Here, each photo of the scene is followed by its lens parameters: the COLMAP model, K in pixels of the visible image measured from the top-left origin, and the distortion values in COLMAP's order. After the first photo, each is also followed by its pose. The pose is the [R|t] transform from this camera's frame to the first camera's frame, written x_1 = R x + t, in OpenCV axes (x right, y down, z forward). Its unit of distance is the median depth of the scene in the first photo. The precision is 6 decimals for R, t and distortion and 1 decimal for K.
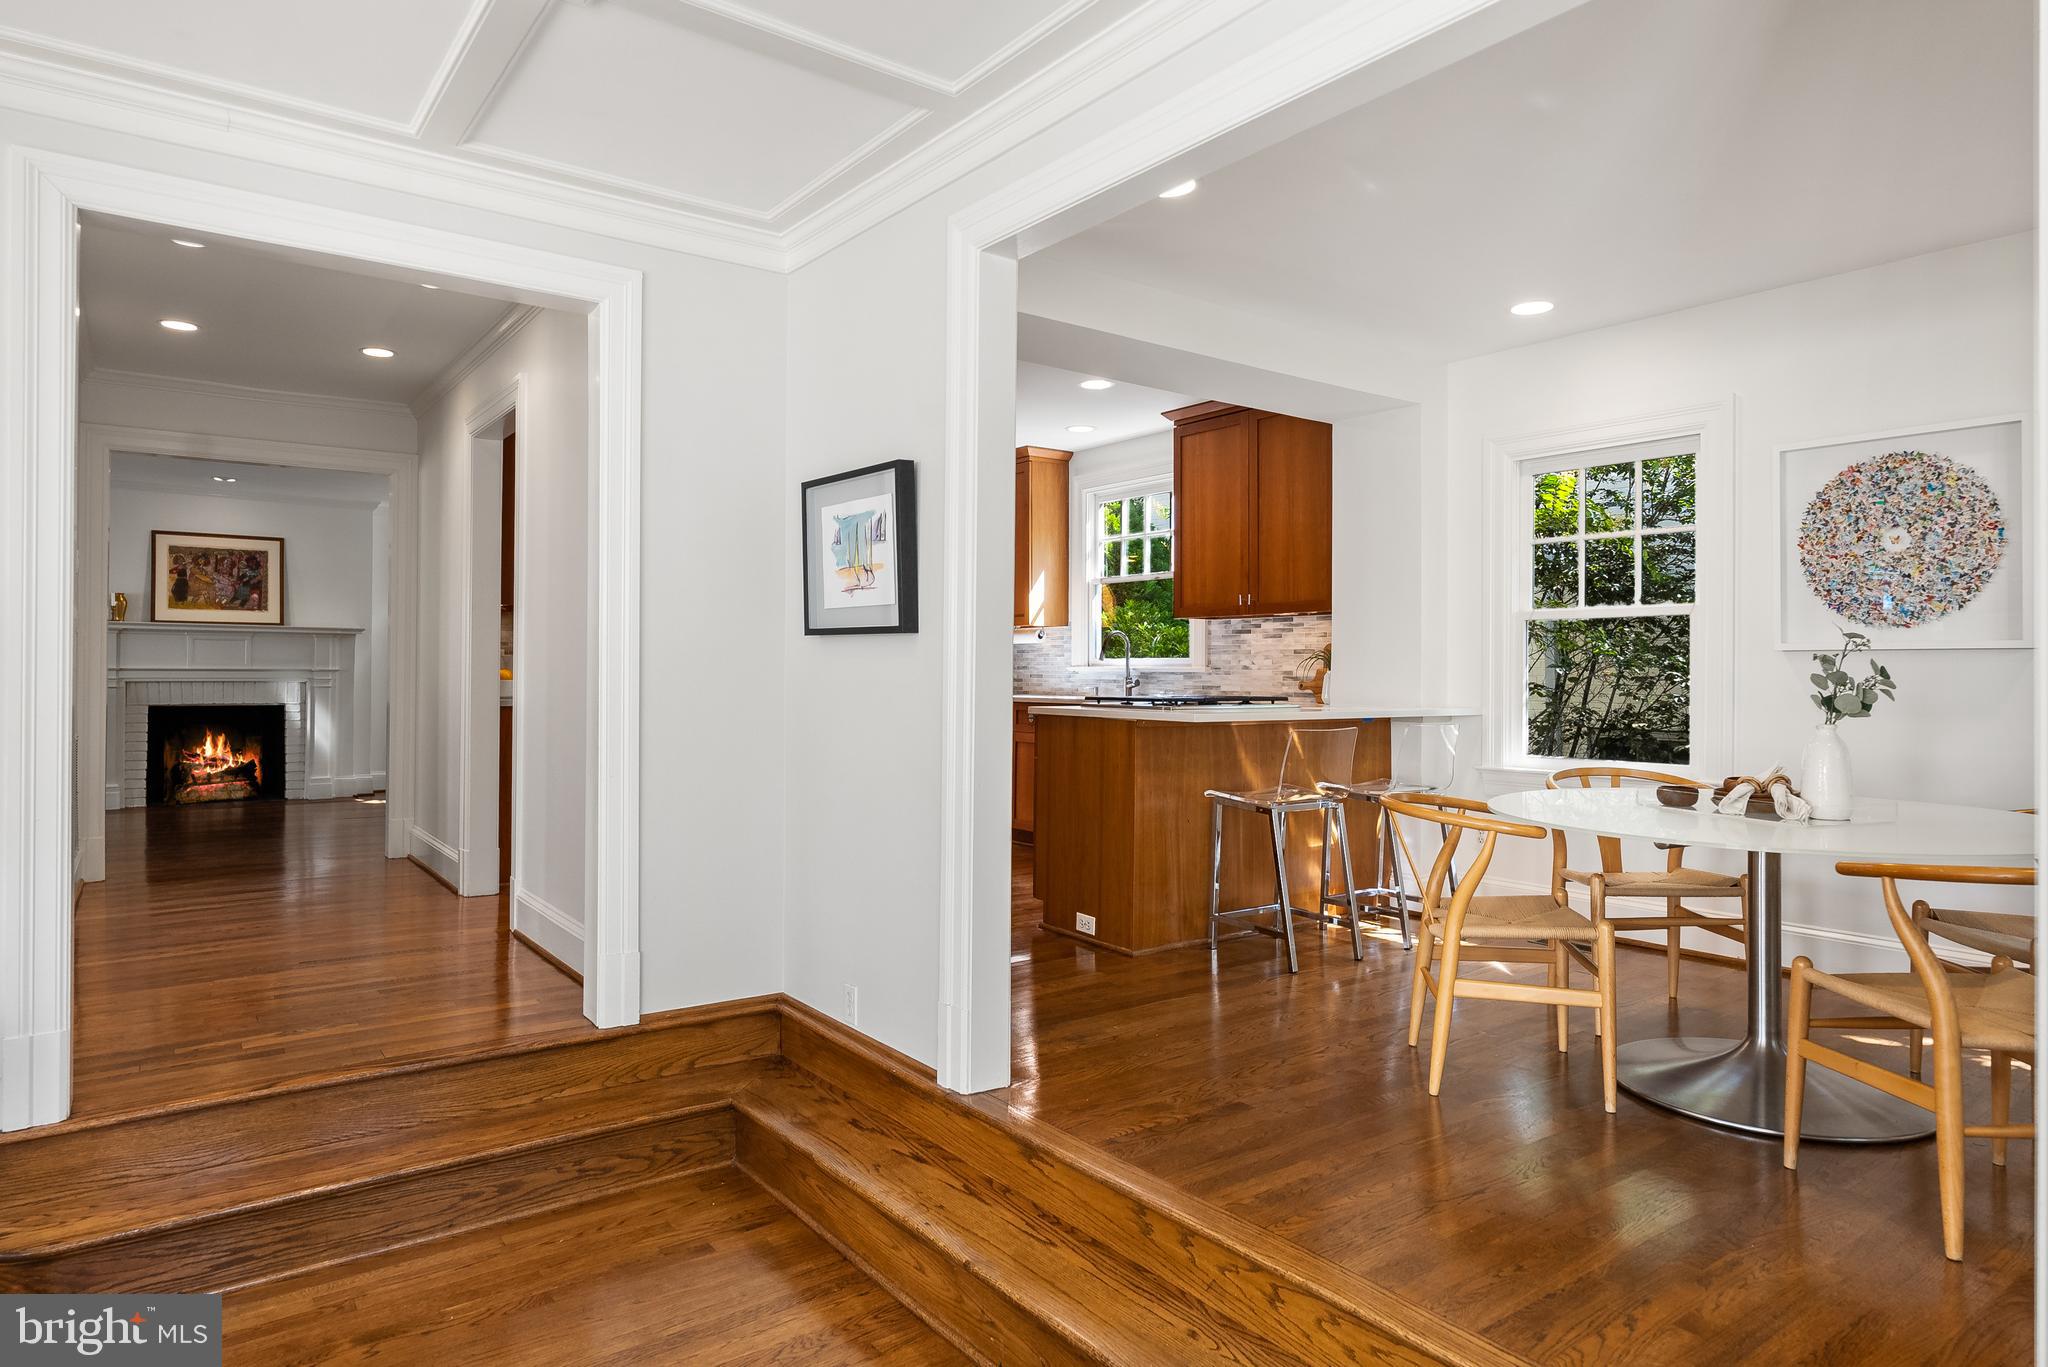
lens RADIAL K [[1201.0, 0, 1035.2], [0, 1201.0, 673.3], [0, 0, 1]] dist [-0.001597, 0.003255]
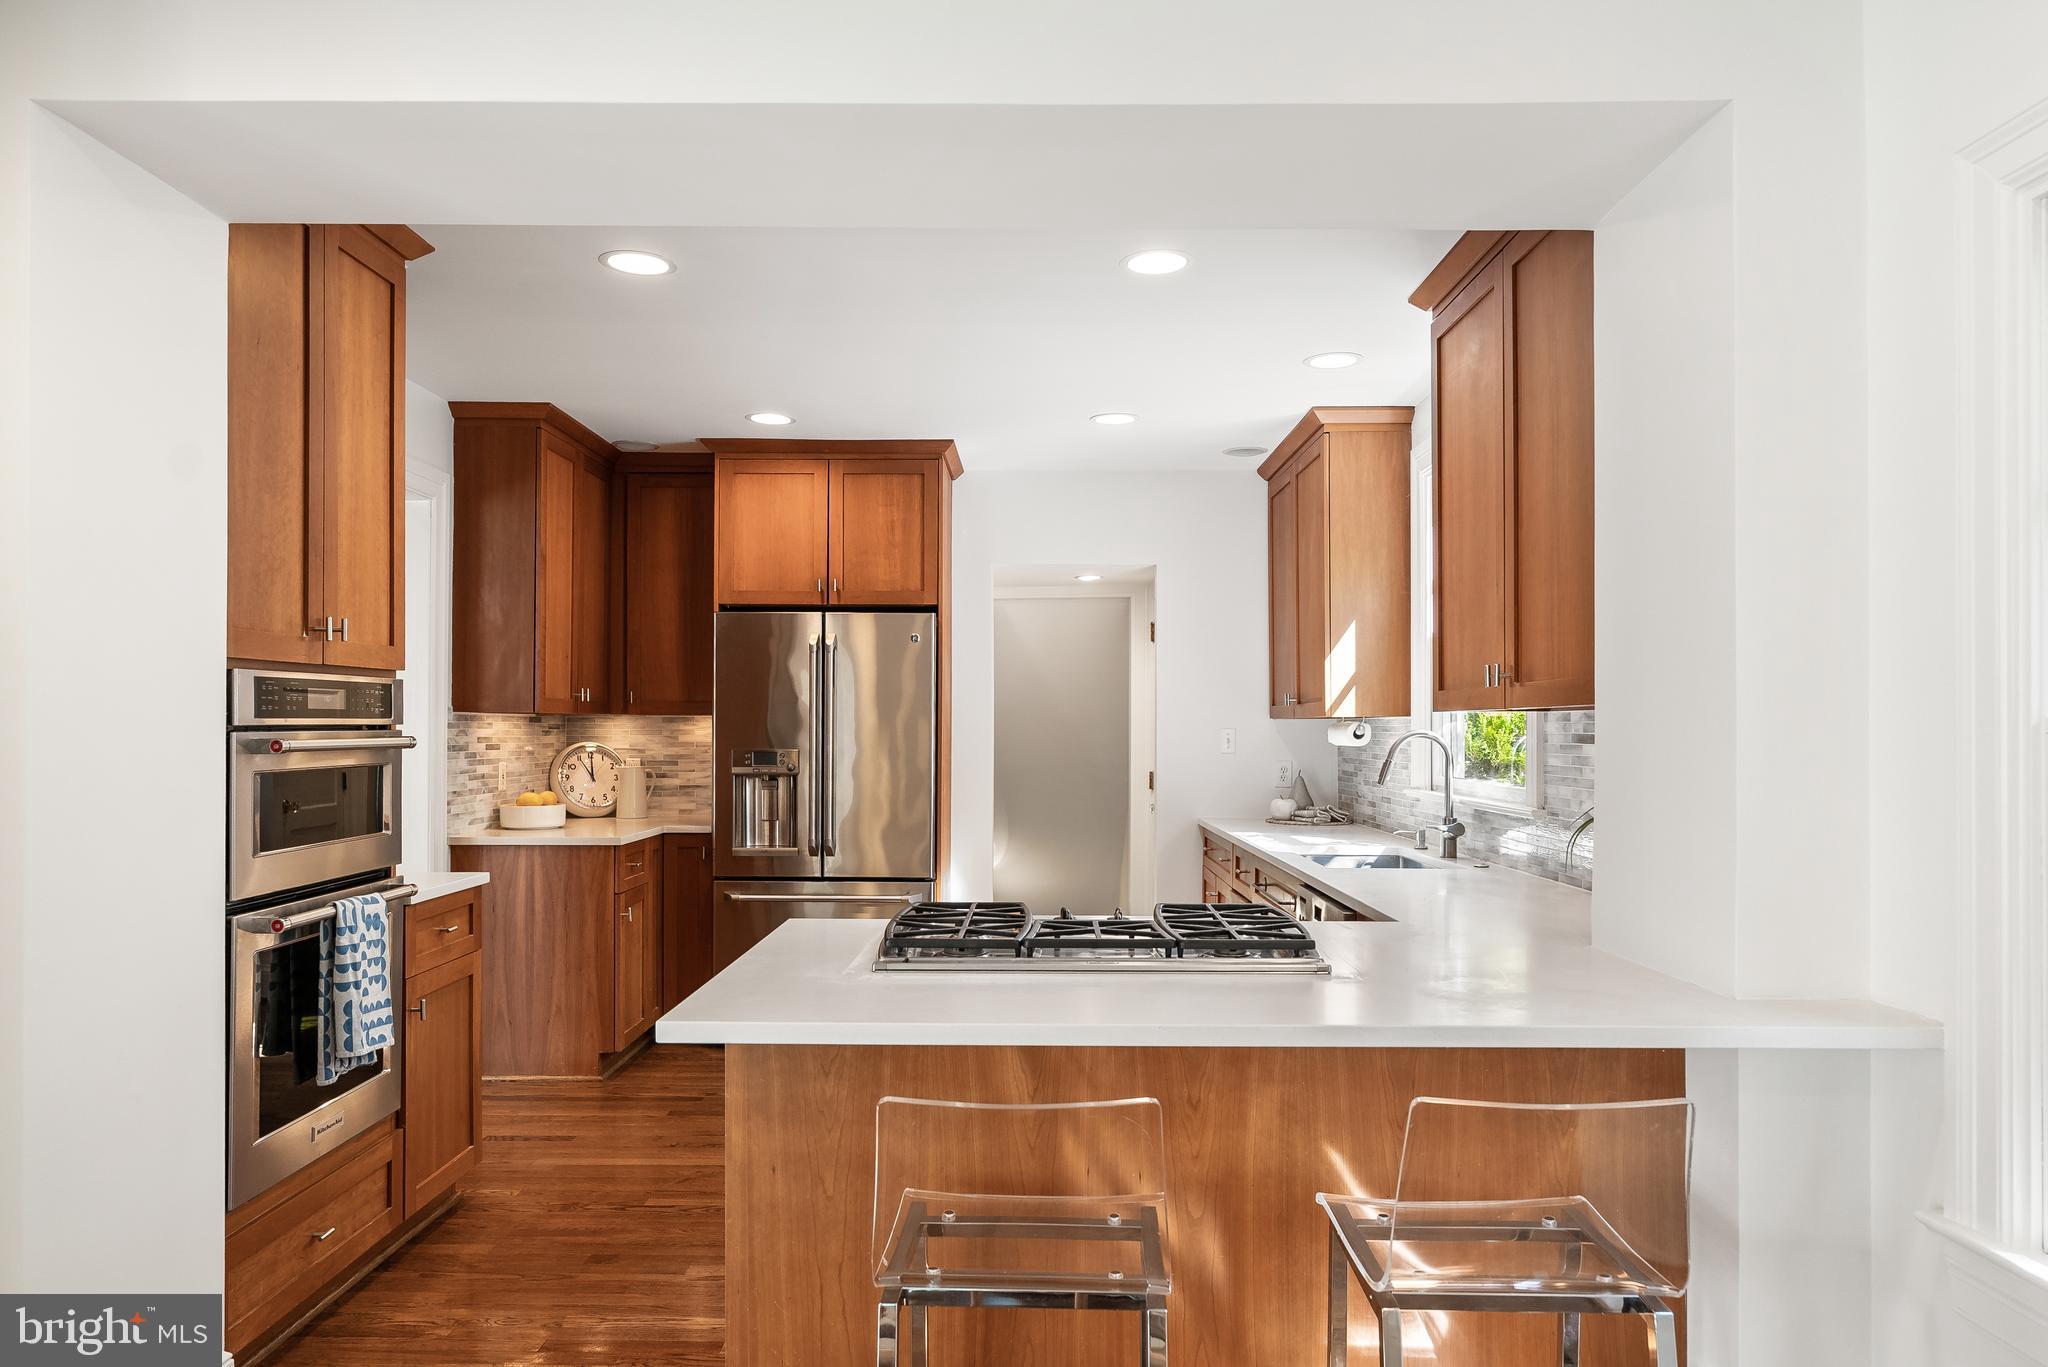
lens RADIAL K [[1345.7, 0, 1024.5], [0, 1345.7, 707.7], [0, 0, 1]] dist [-0.001794, 0.001993]
pose [[0.797743, -0.015737, -0.602792, 0.437243], [0.002568, 0.999739, -0.022702, -0.049718], [0.602992, 0.016563, 0.797576, 0.656745]]
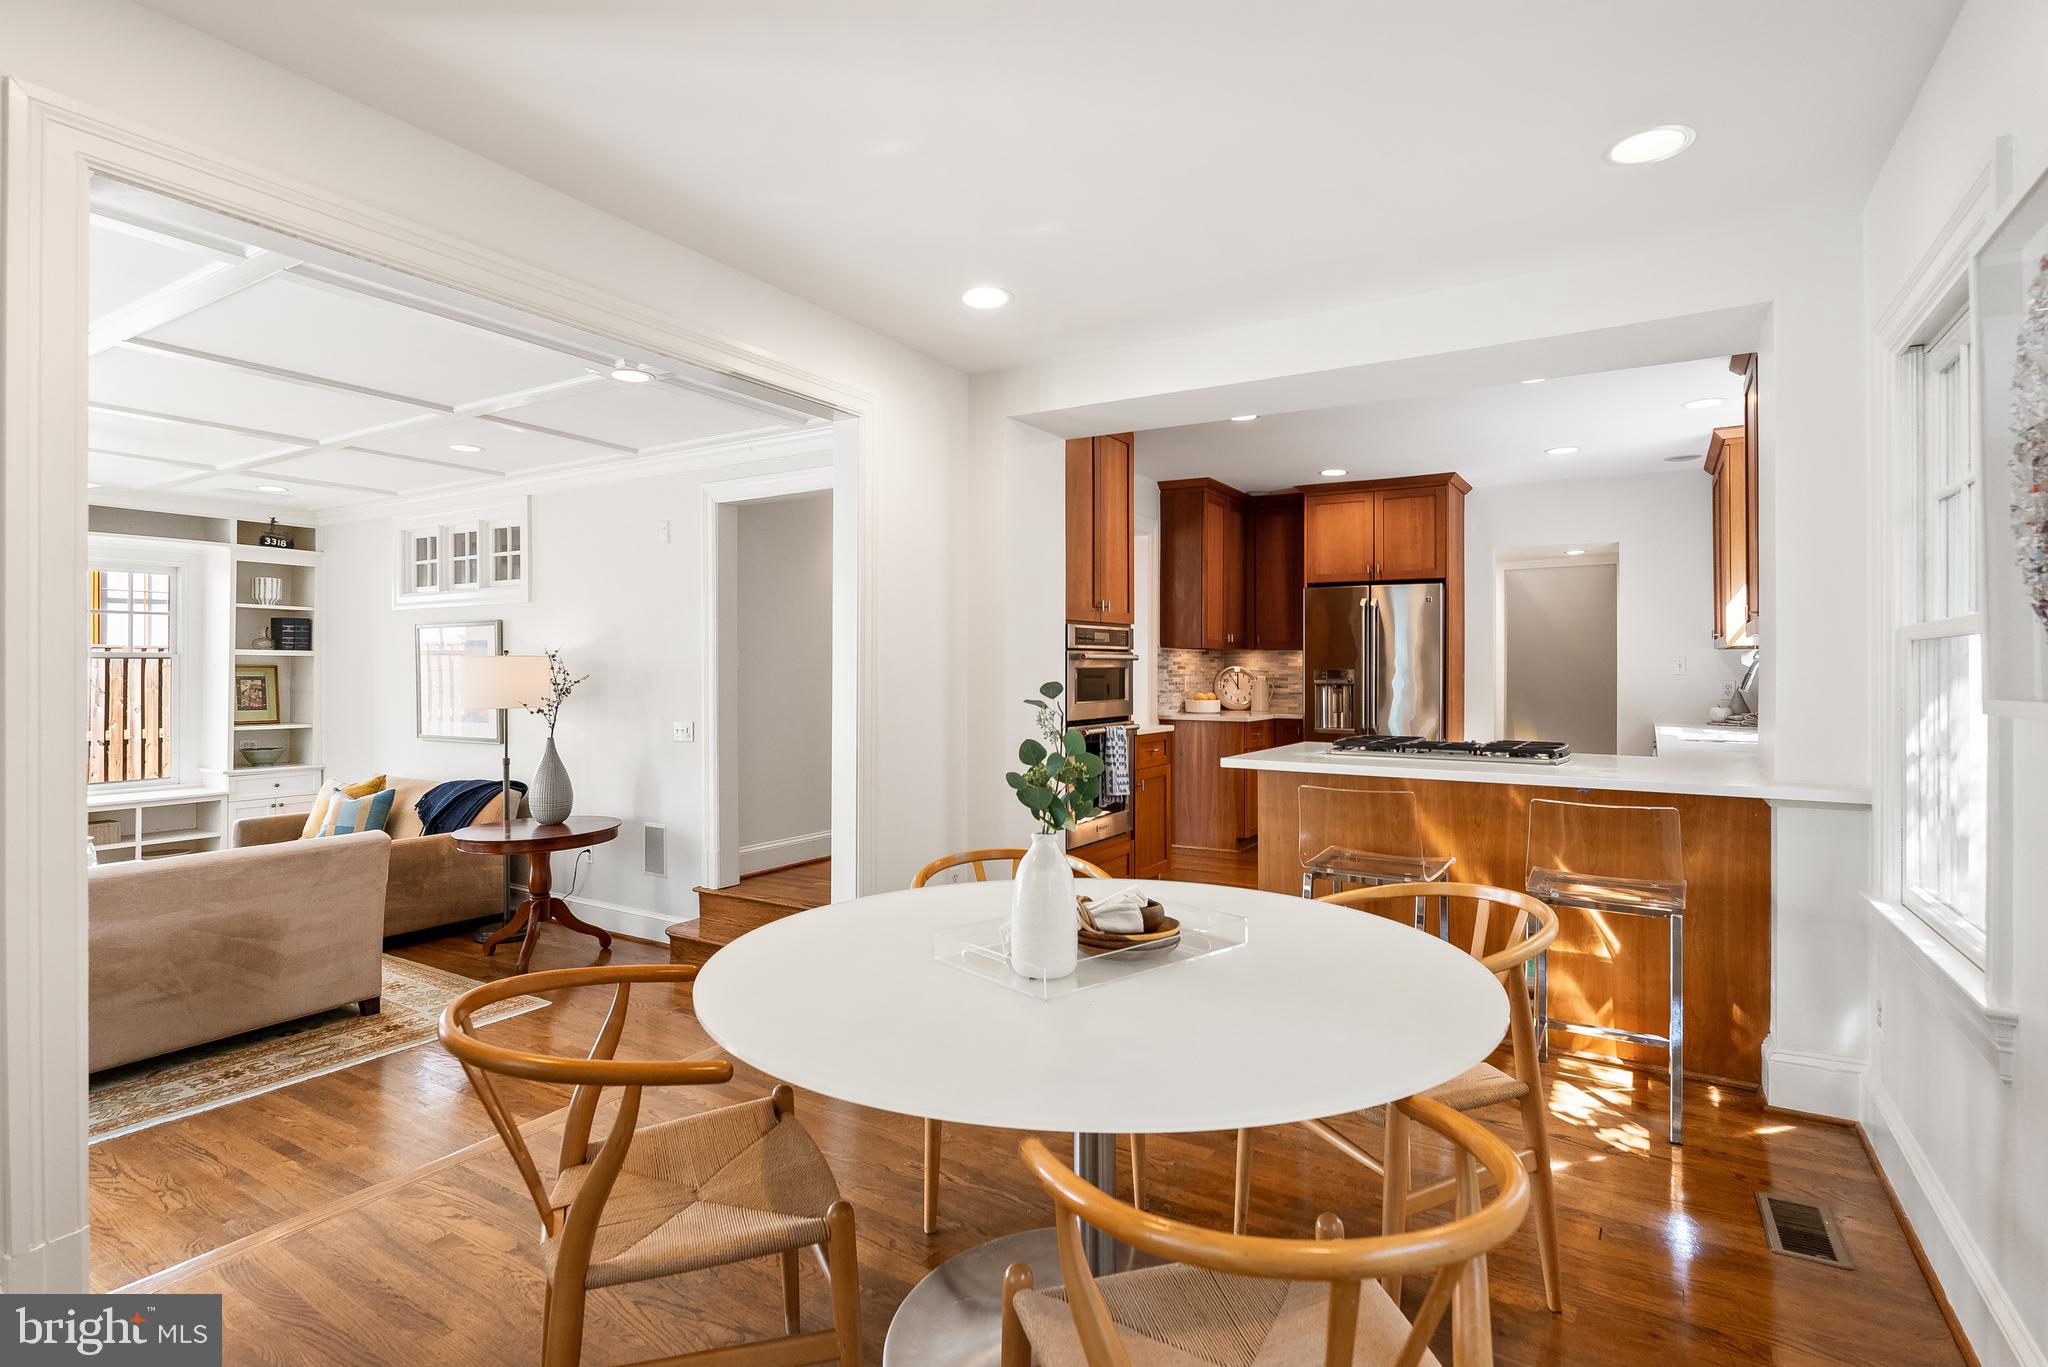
lens RADIAL K [[1018.4, 0, 1024.0], [0, 1018.4, 679.3], [0, 0, 1]] dist [0.003714, 0.000449]
pose [[0.366156, 0.002826, -0.930549, 0.751182], [-0.004594, 0.999989, 0.001230, -0.026561], [0.930542, 0.003824, 0.366165, 0.500011]]
